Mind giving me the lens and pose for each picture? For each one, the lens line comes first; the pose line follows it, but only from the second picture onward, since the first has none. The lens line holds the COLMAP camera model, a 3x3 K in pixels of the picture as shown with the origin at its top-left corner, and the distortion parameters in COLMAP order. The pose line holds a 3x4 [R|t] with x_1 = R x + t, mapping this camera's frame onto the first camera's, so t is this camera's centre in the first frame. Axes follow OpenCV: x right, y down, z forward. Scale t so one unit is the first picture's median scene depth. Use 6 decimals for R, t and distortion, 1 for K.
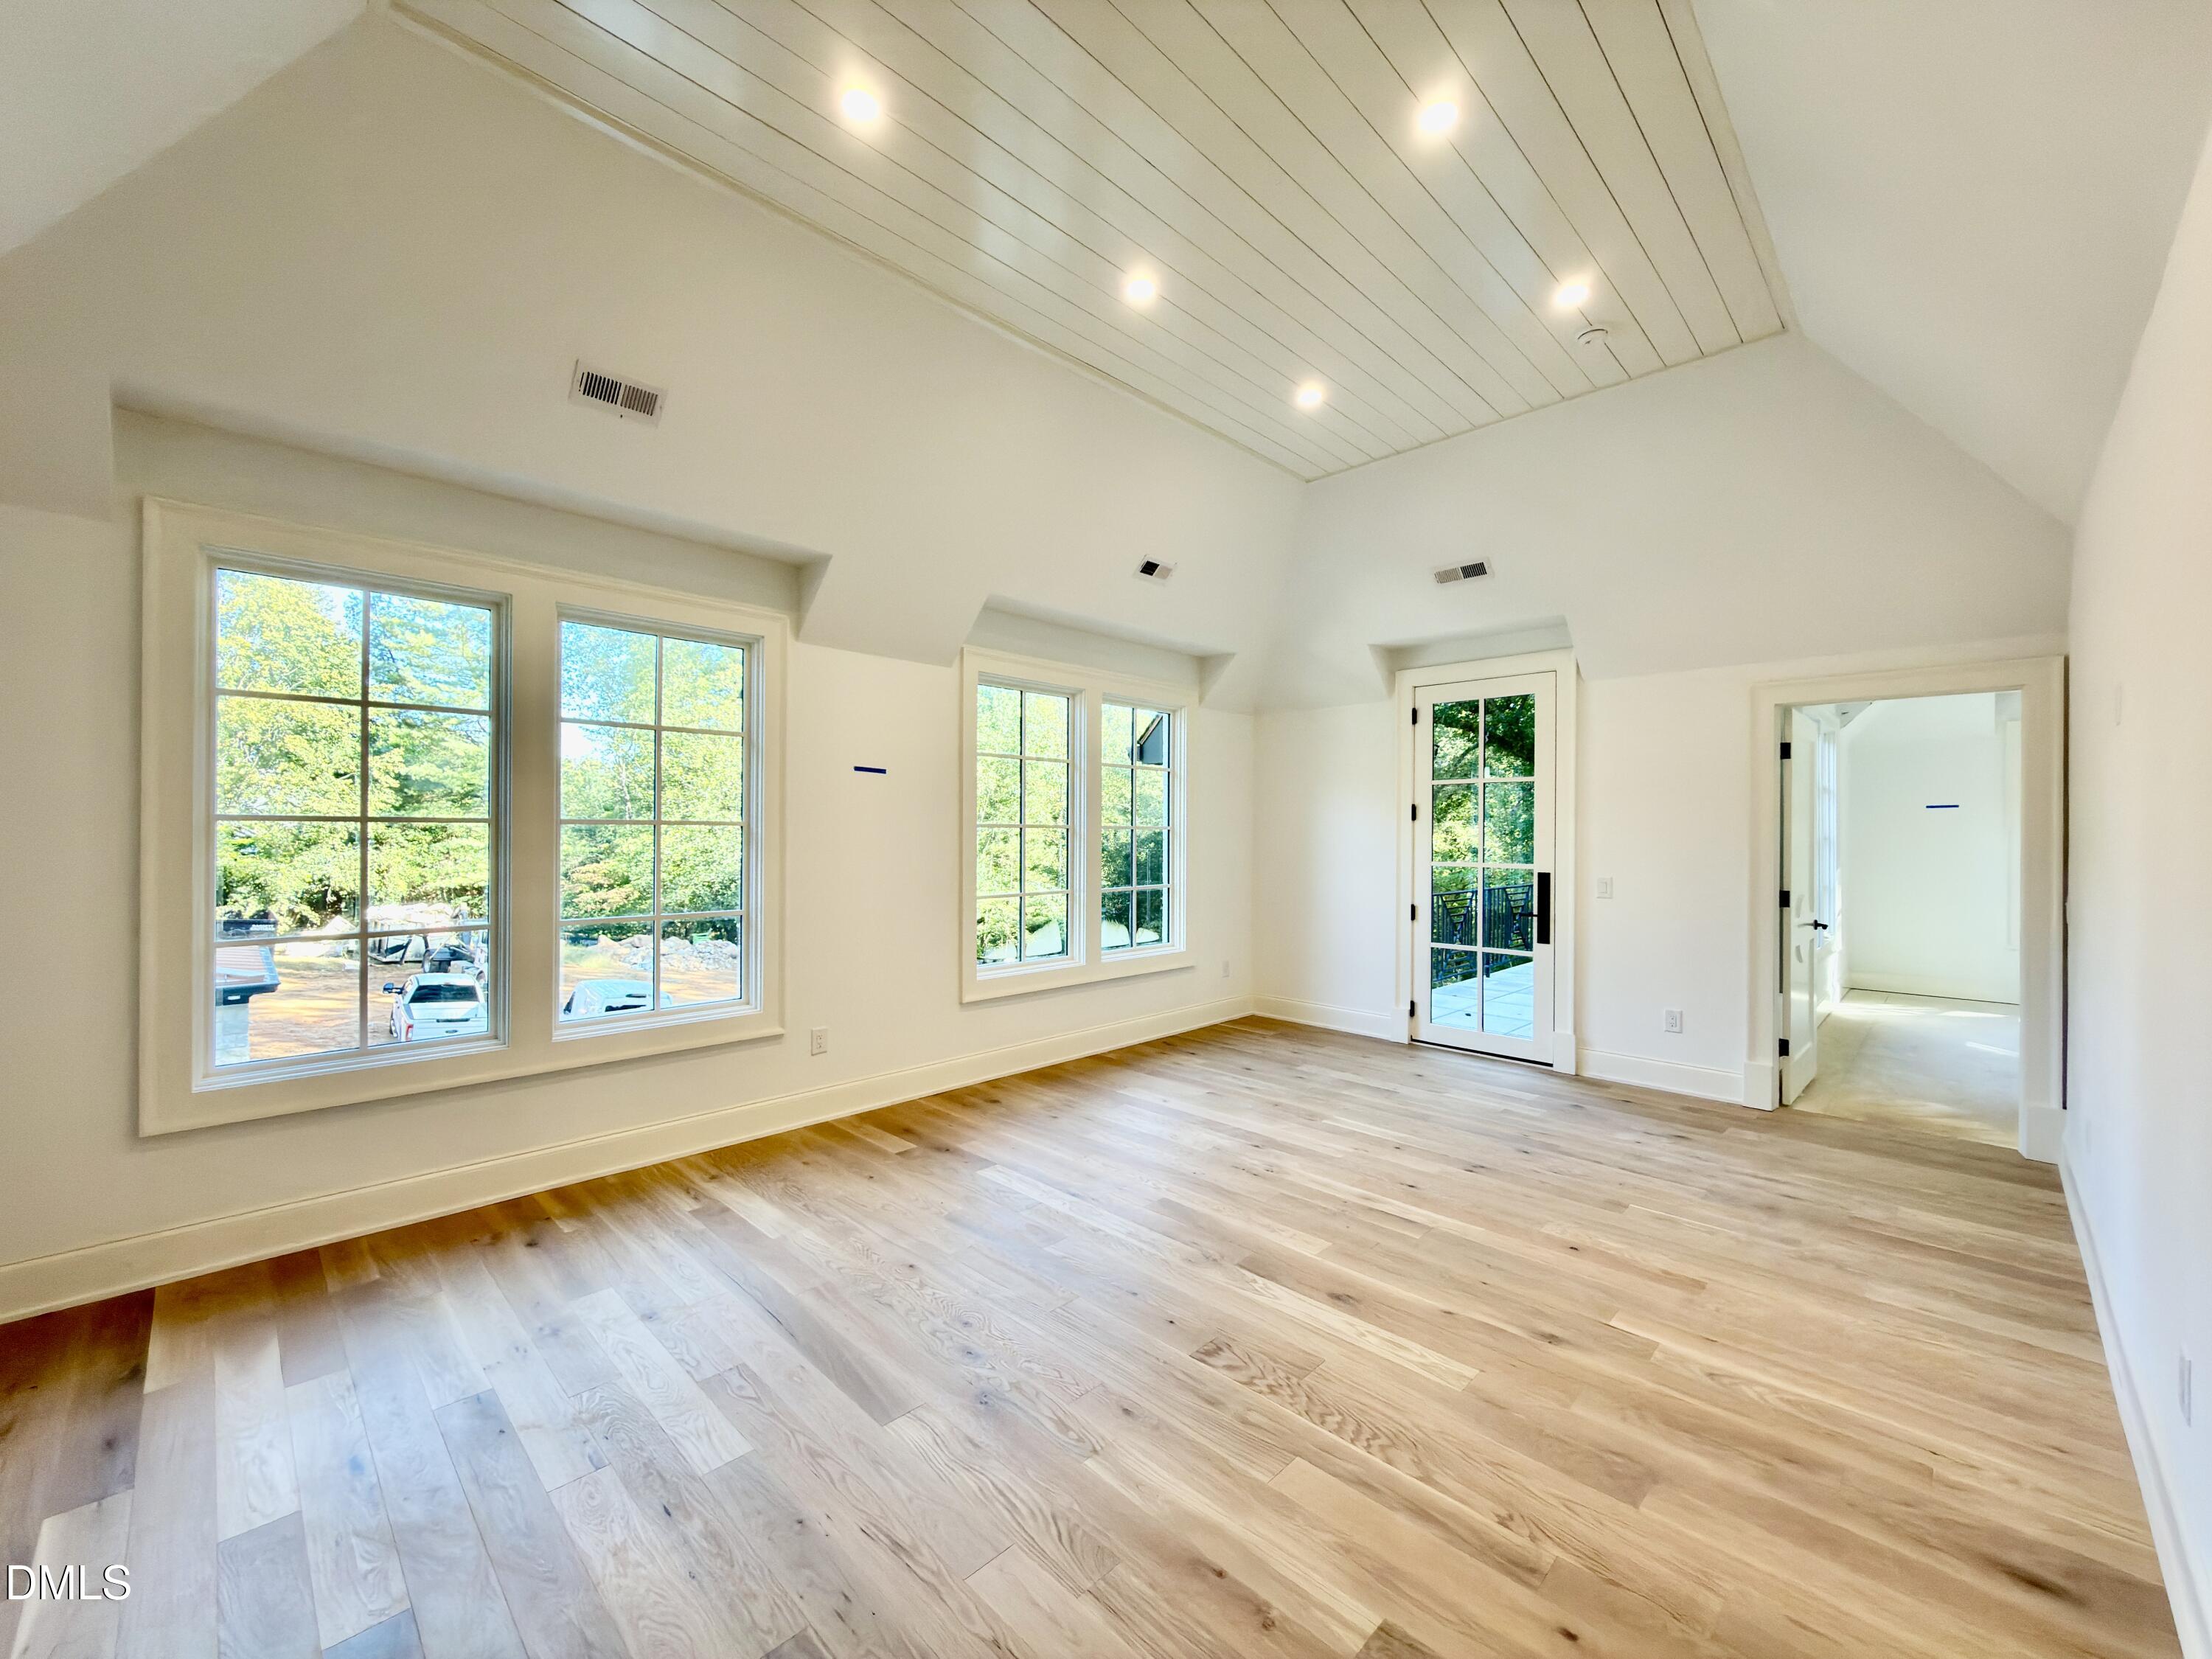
lens RADIAL K [[881.1, 0, 1106.0], [0, 881.1, 829.5], [0, 0, 1]] dist [-0.000546, 0.000335]
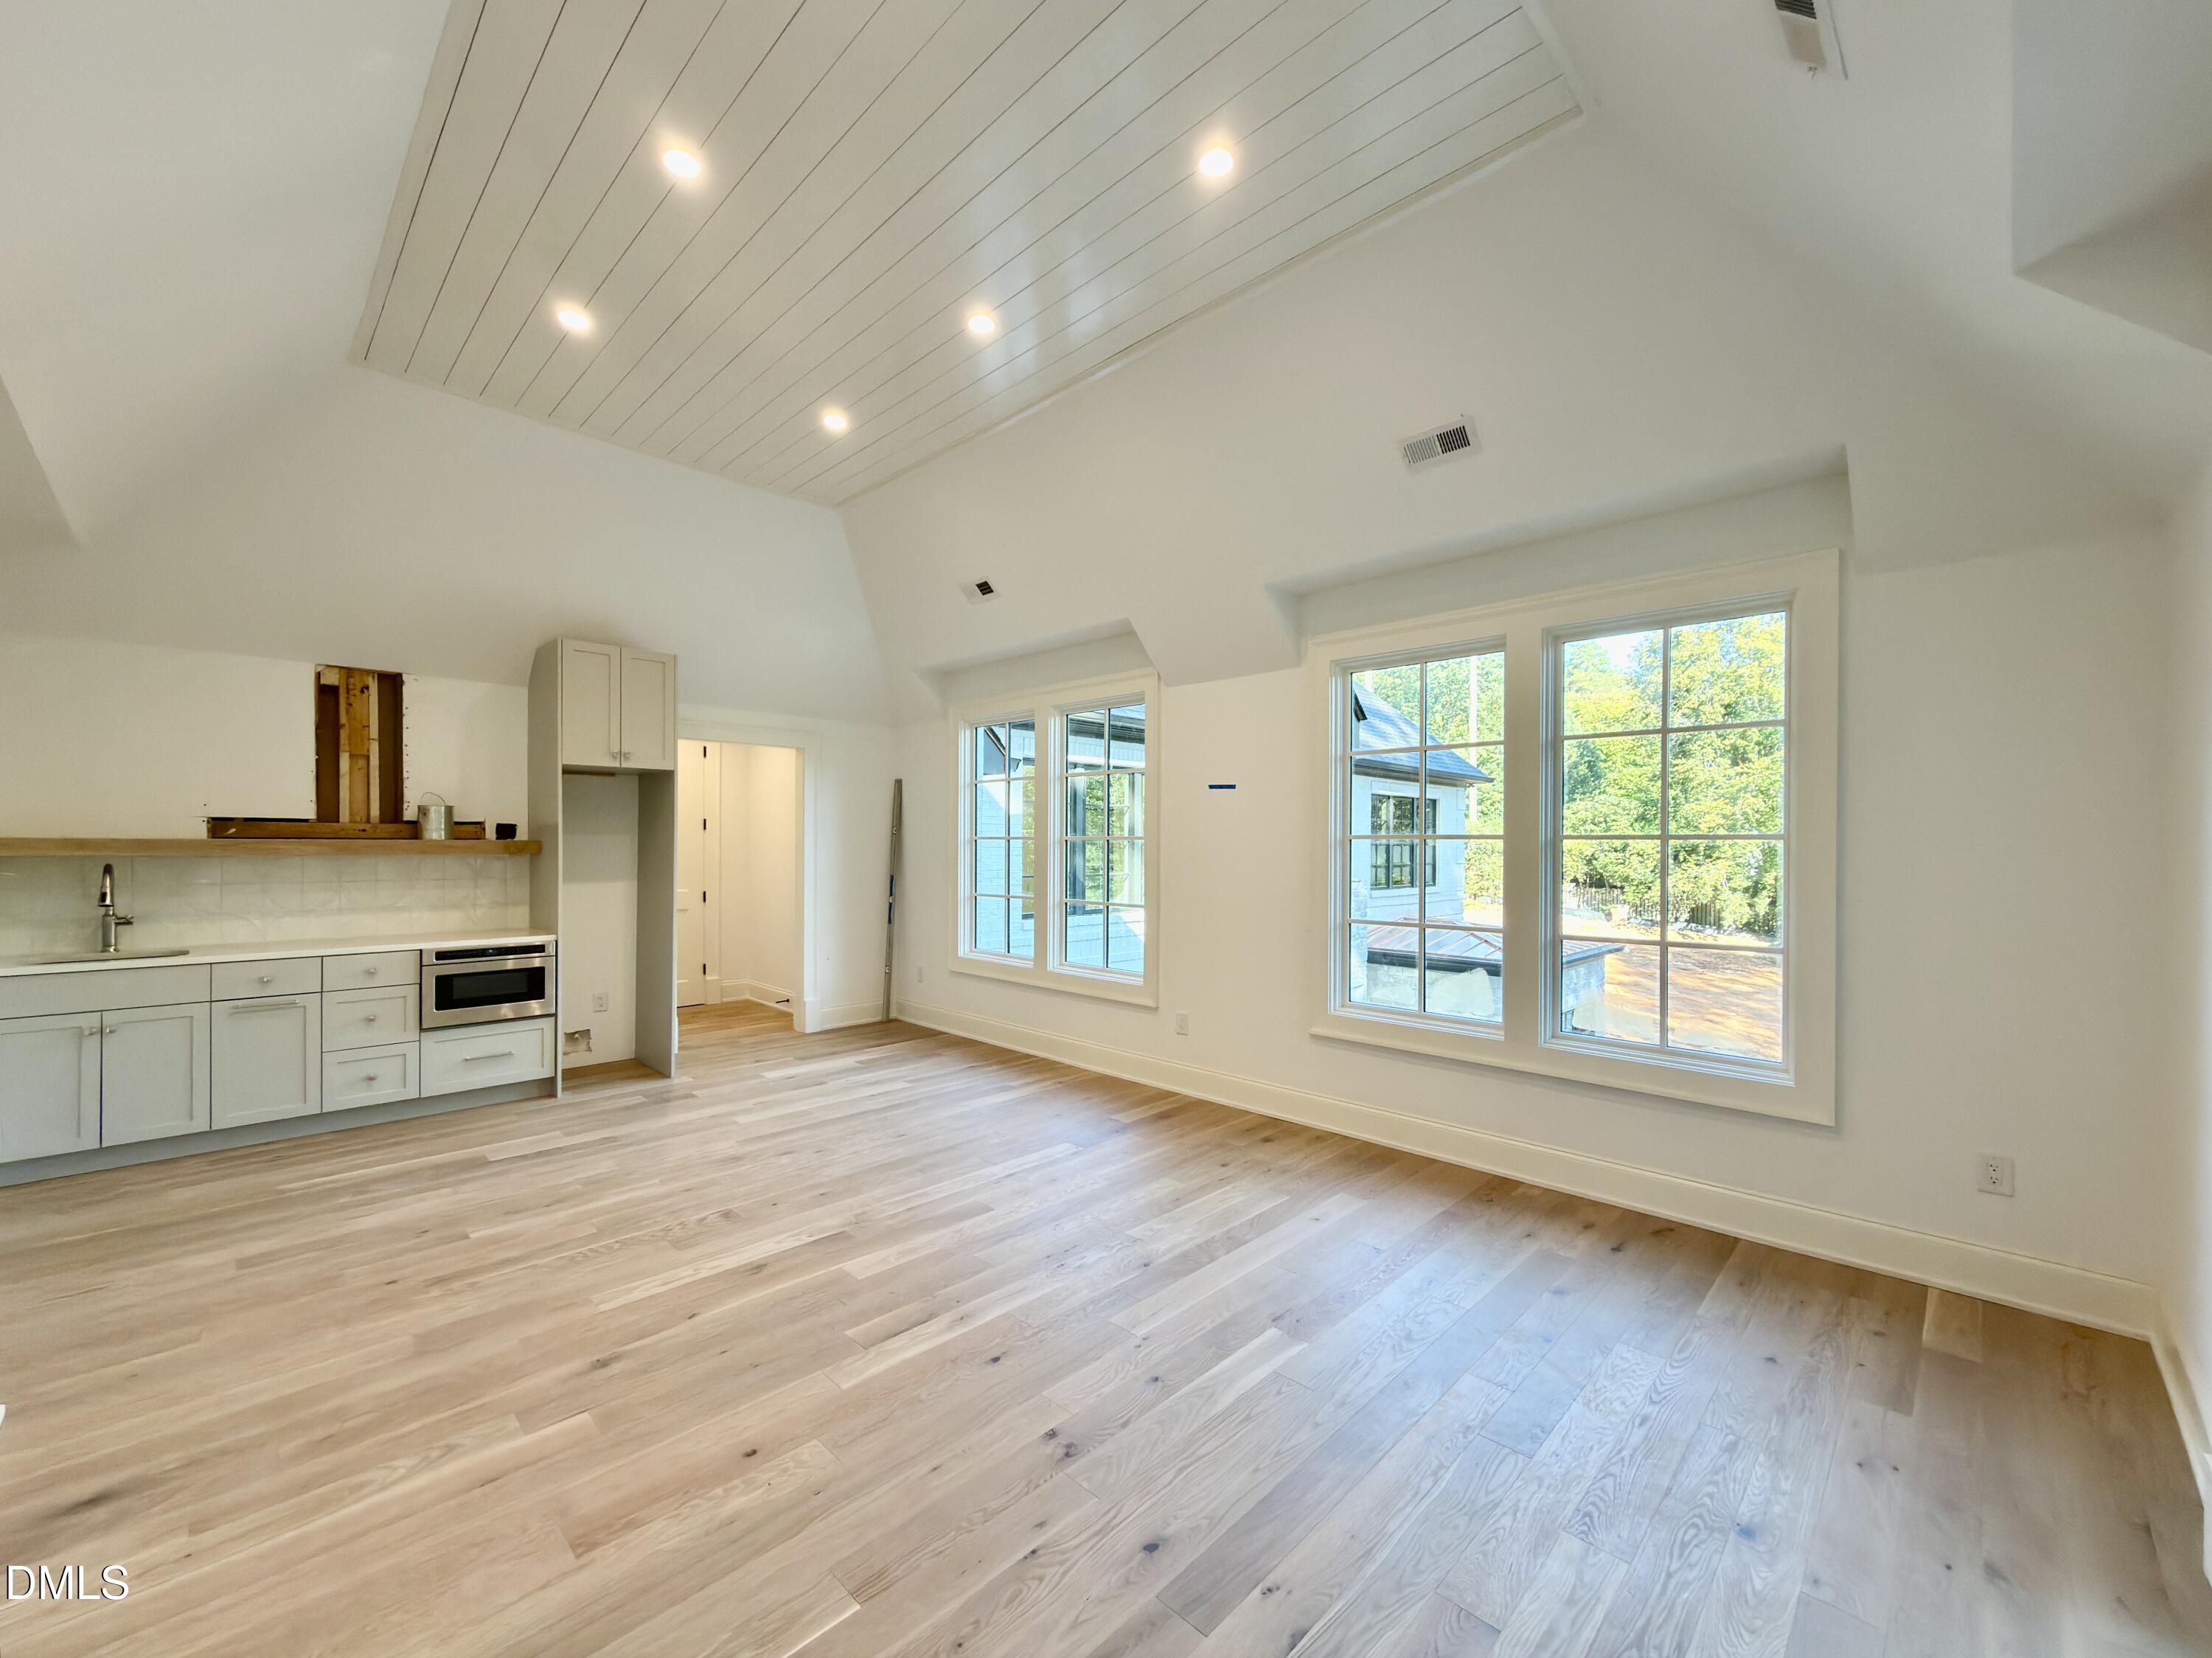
lens RADIAL K [[892.8, 0, 1102.8], [0, 892.8, 841.8], [0, 0, 1]] dist [-0.000453, -0.000521]
pose [[-0.001130, -0.006174, -0.999980, 1.118519], [-0.002809, 0.999977, -0.006171, 0.008806], [0.999995, 0.002802, -0.001147, 1.165263]]
